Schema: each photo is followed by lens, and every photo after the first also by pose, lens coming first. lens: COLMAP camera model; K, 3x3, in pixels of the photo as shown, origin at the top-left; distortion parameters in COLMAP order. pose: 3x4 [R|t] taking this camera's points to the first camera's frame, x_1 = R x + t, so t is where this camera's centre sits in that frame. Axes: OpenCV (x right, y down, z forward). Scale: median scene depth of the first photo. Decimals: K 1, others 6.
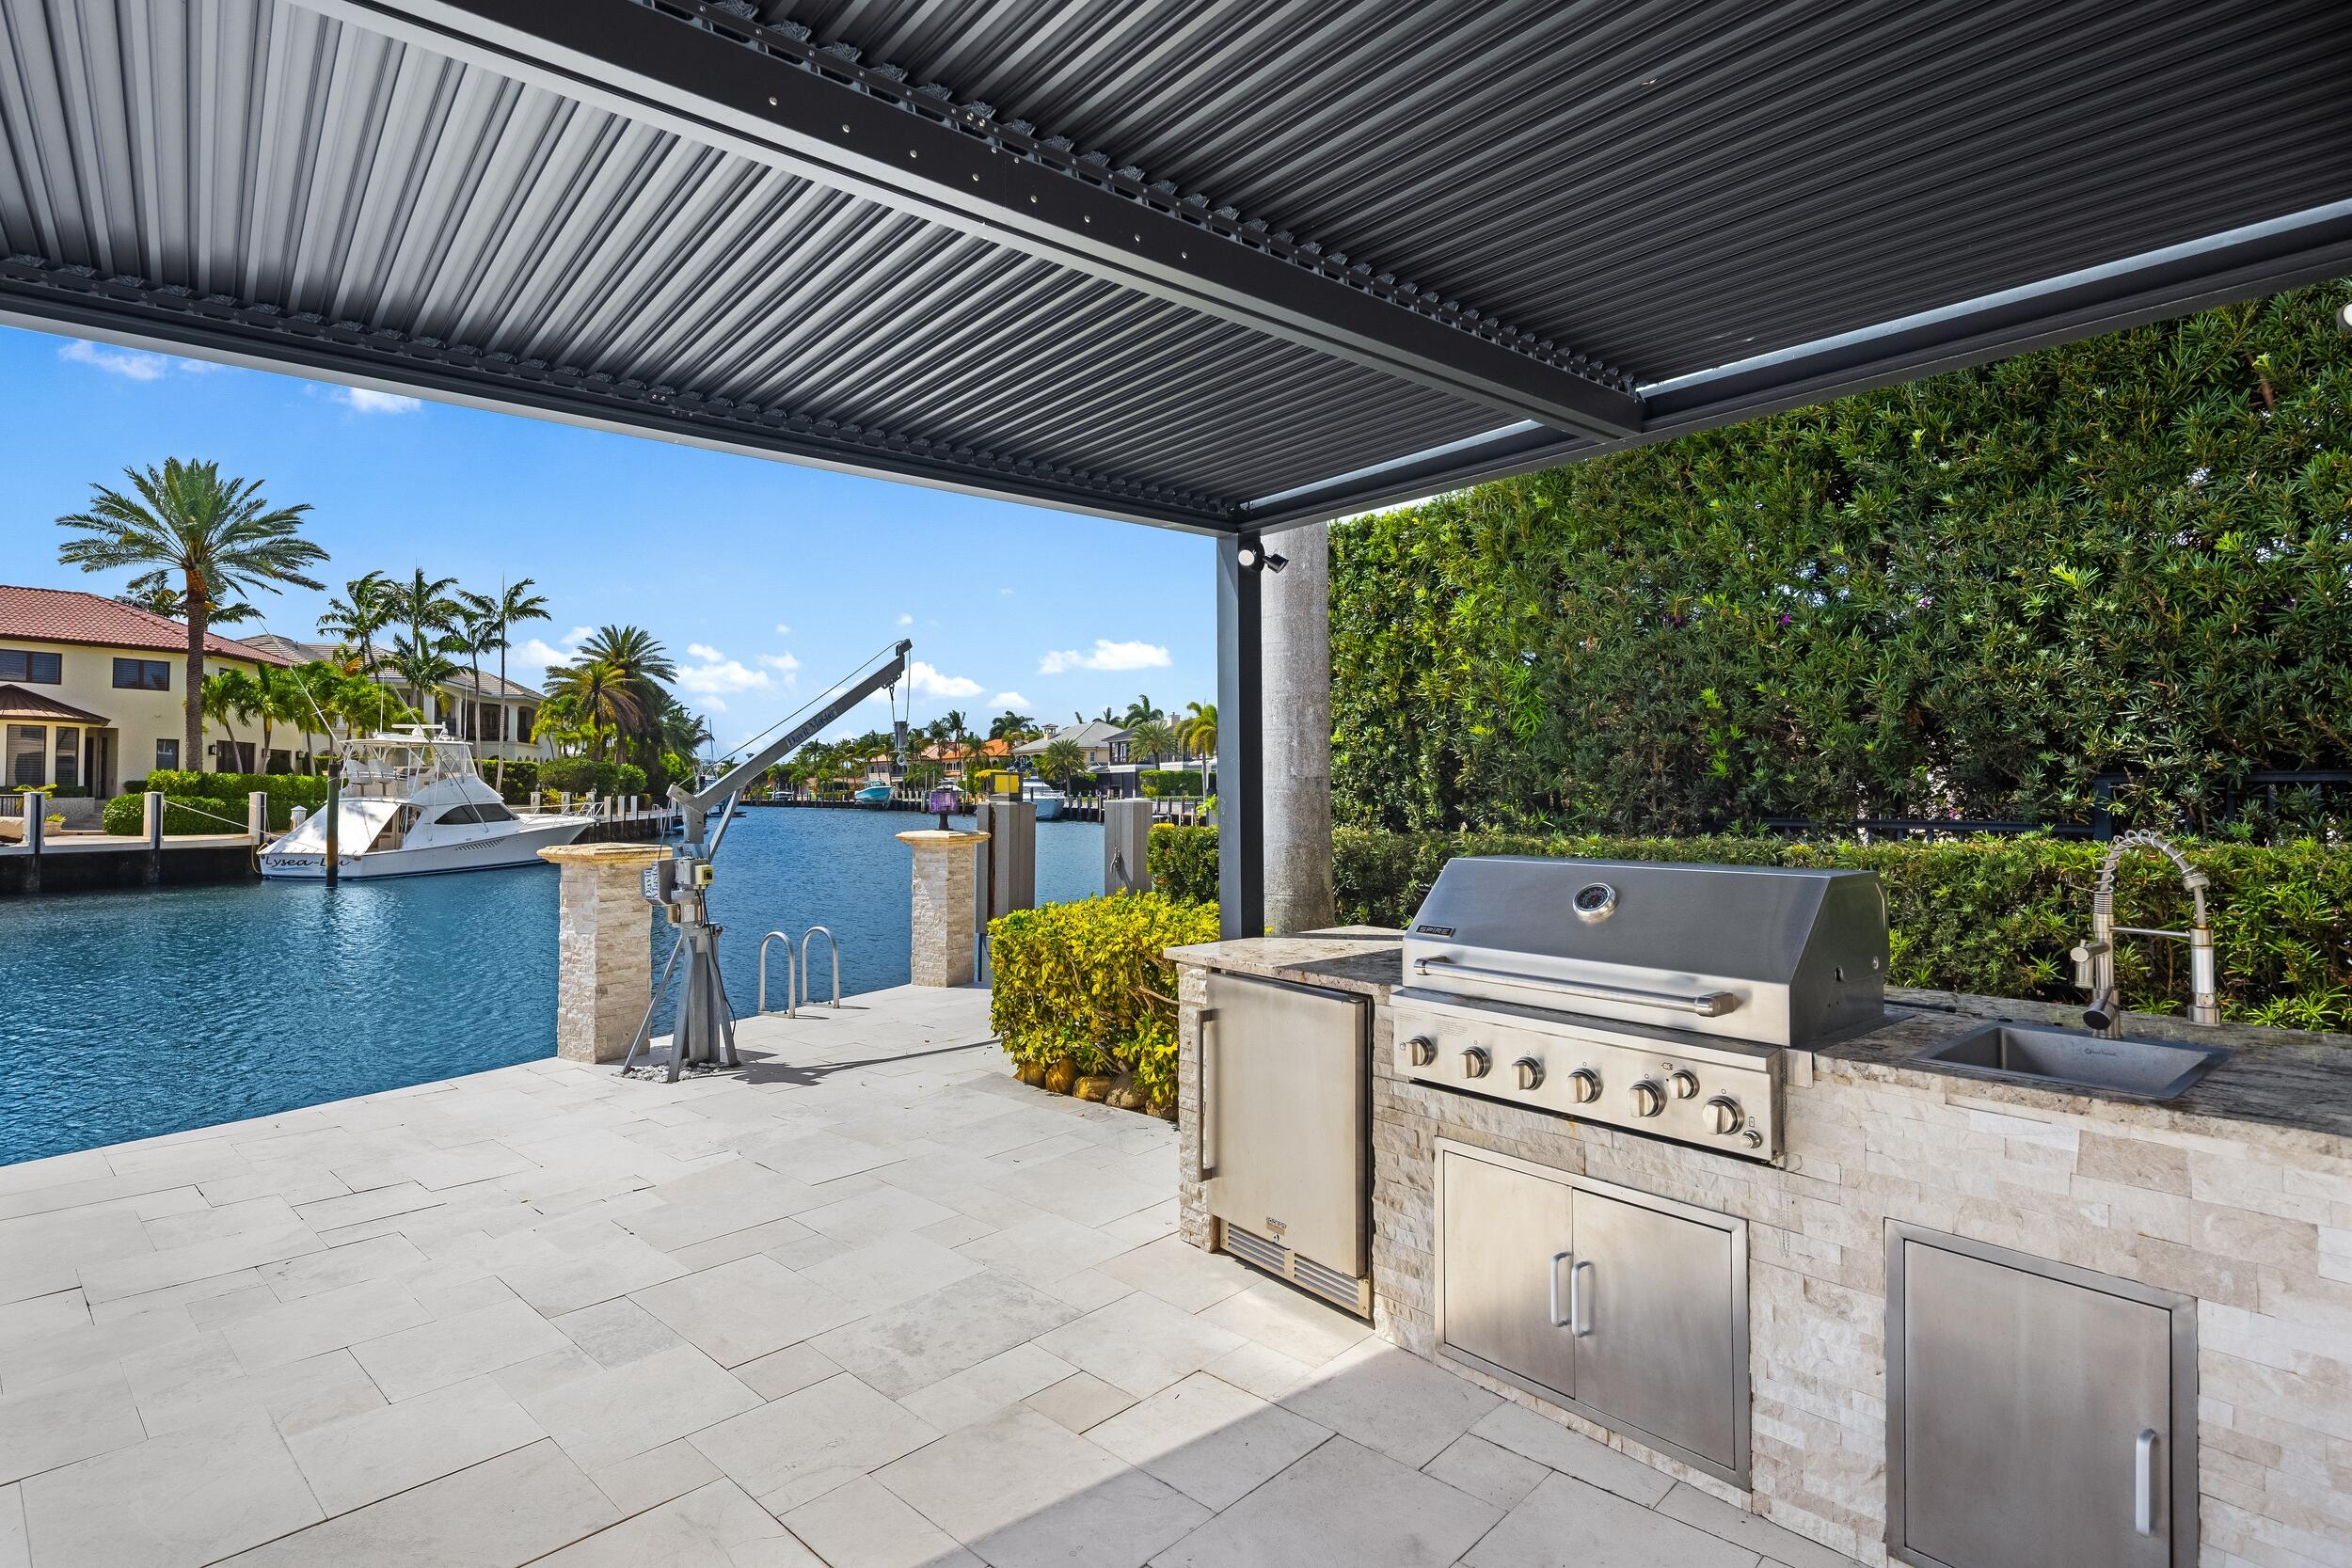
lens RADIAL K [[1123.6, 0, 1173.5], [0, 1123.6, 760.2], [0, 0, 1]] dist [-0.005701, -0.000688]
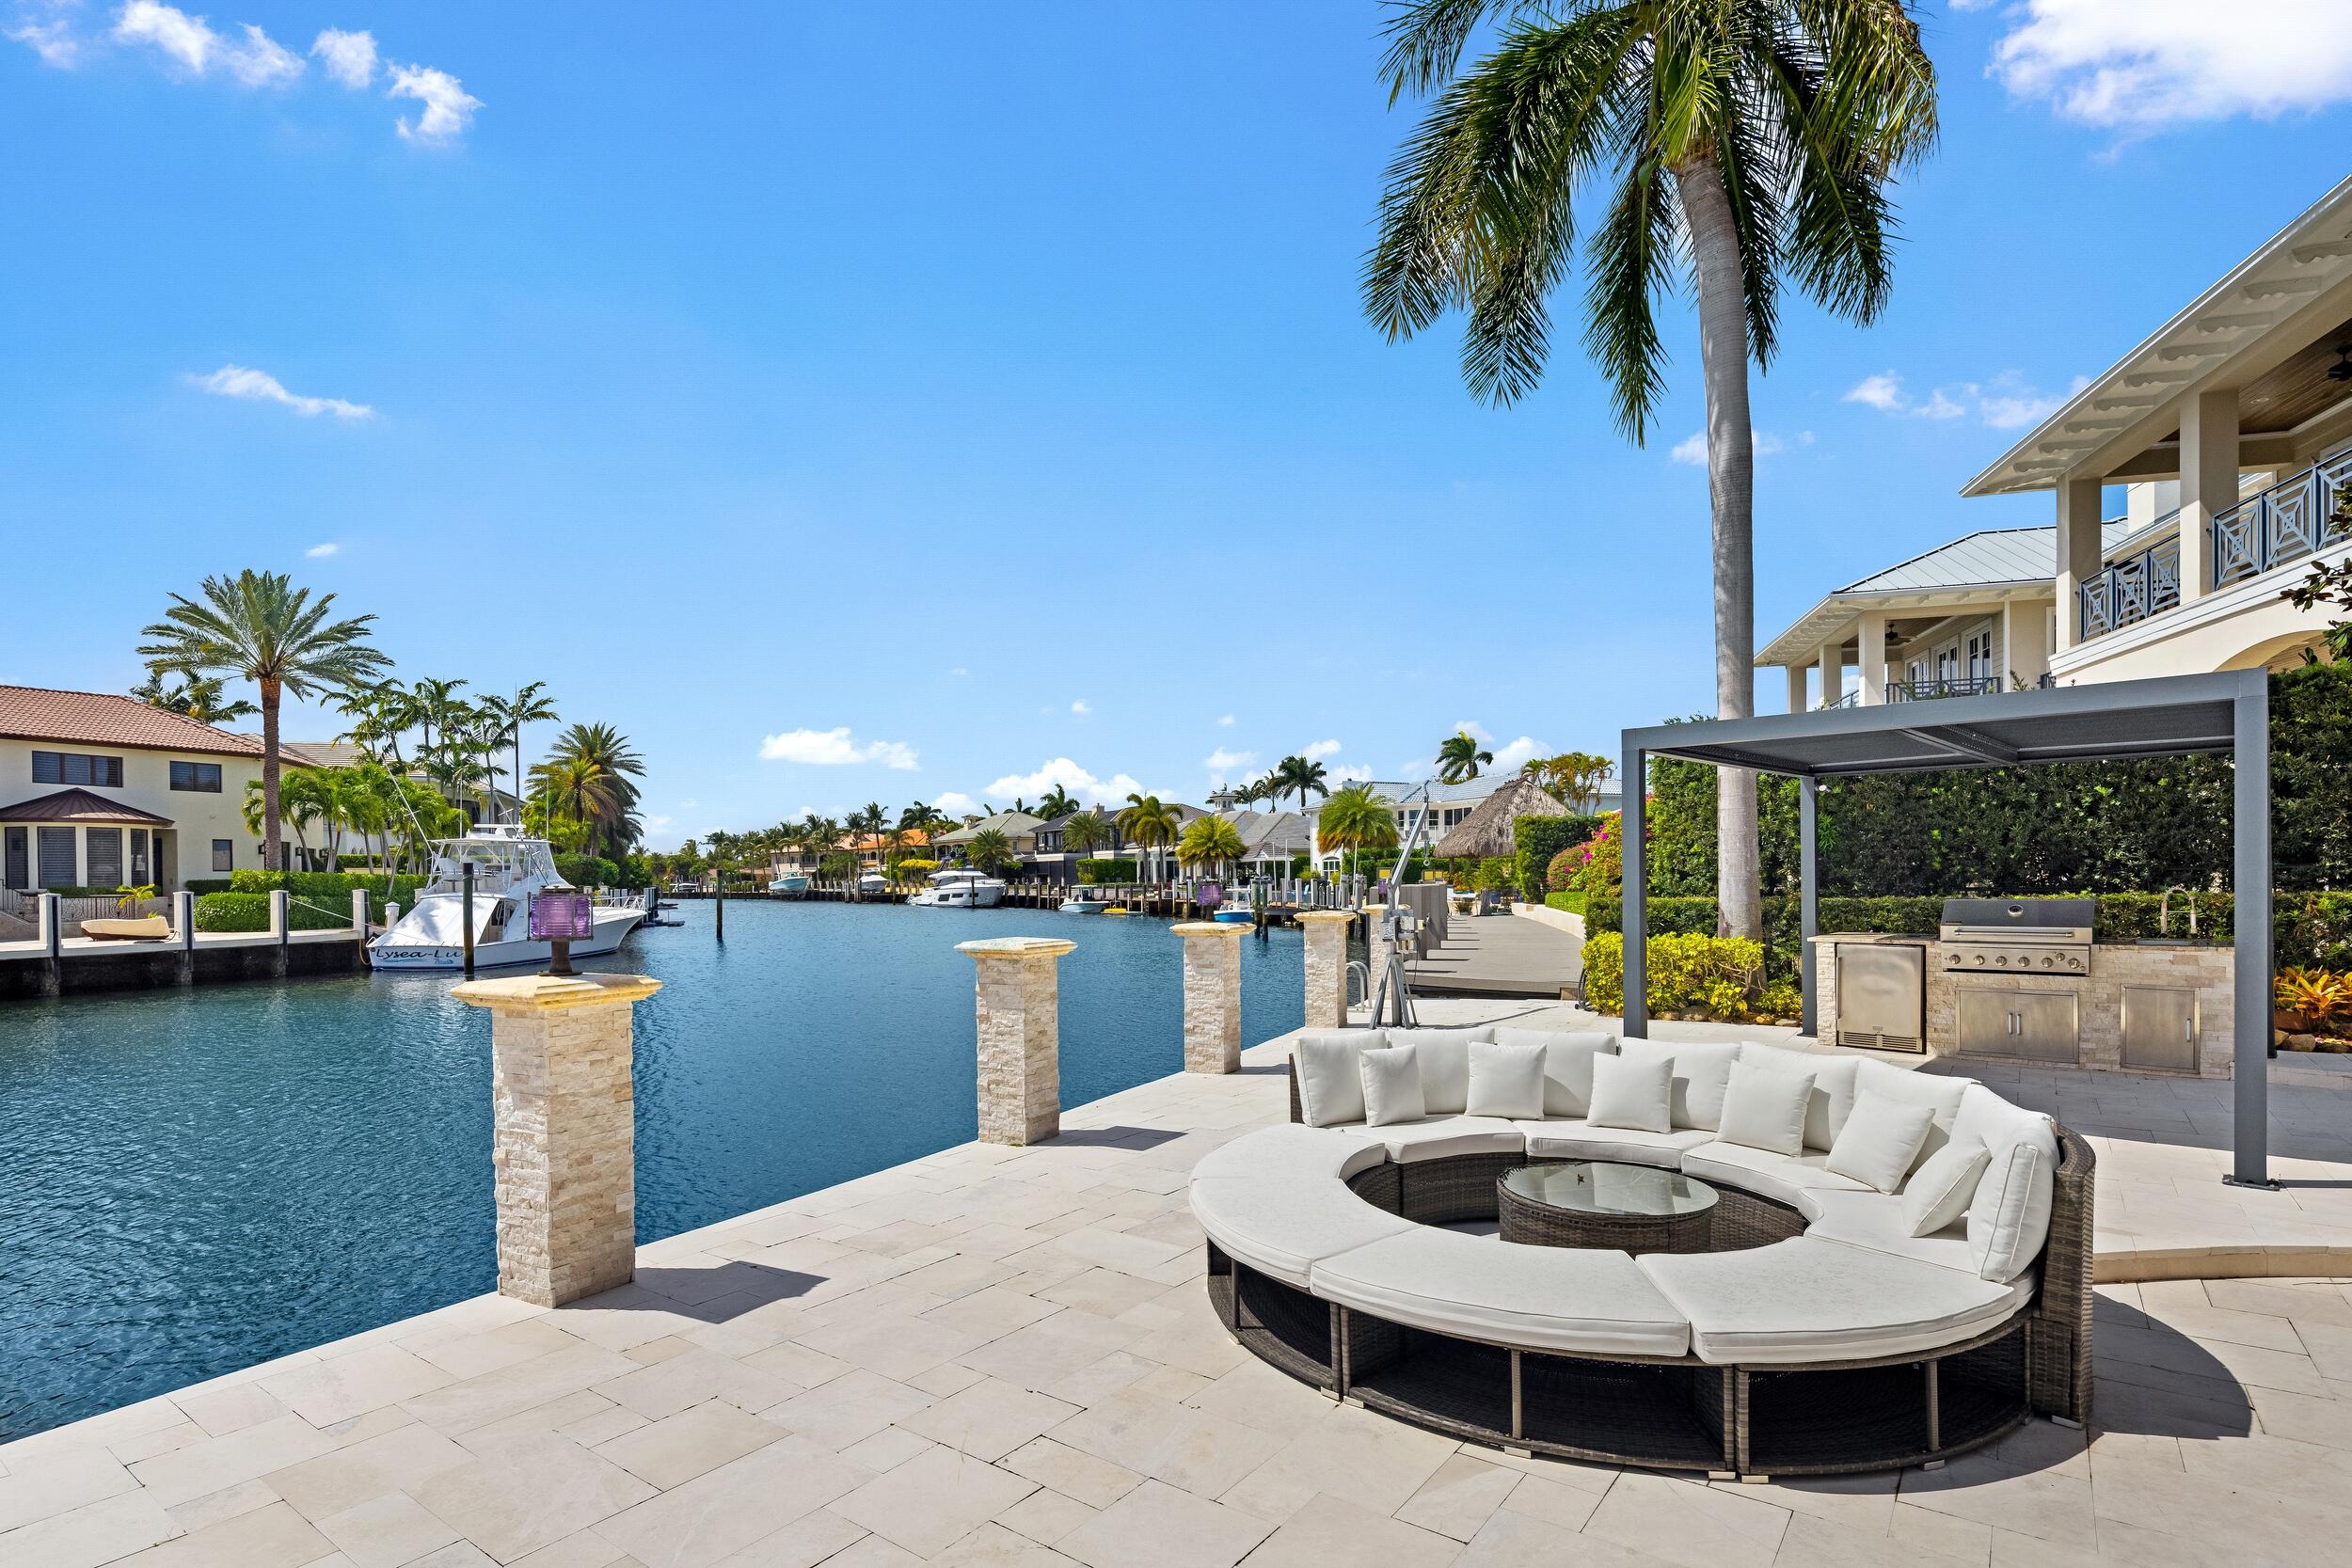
lens RADIAL K [[1152.3, 0, 1129.9], [0, 1152.3, 869.2], [0, 0, 1]] dist [-0.000220, -0.001041]
pose [[0.993303, -0.010776, 0.115039, -0.205534], [0.008432, 0.999747, 0.020847, -0.006977], [-0.115235, -0.019738, 0.993142, -0.163727]]
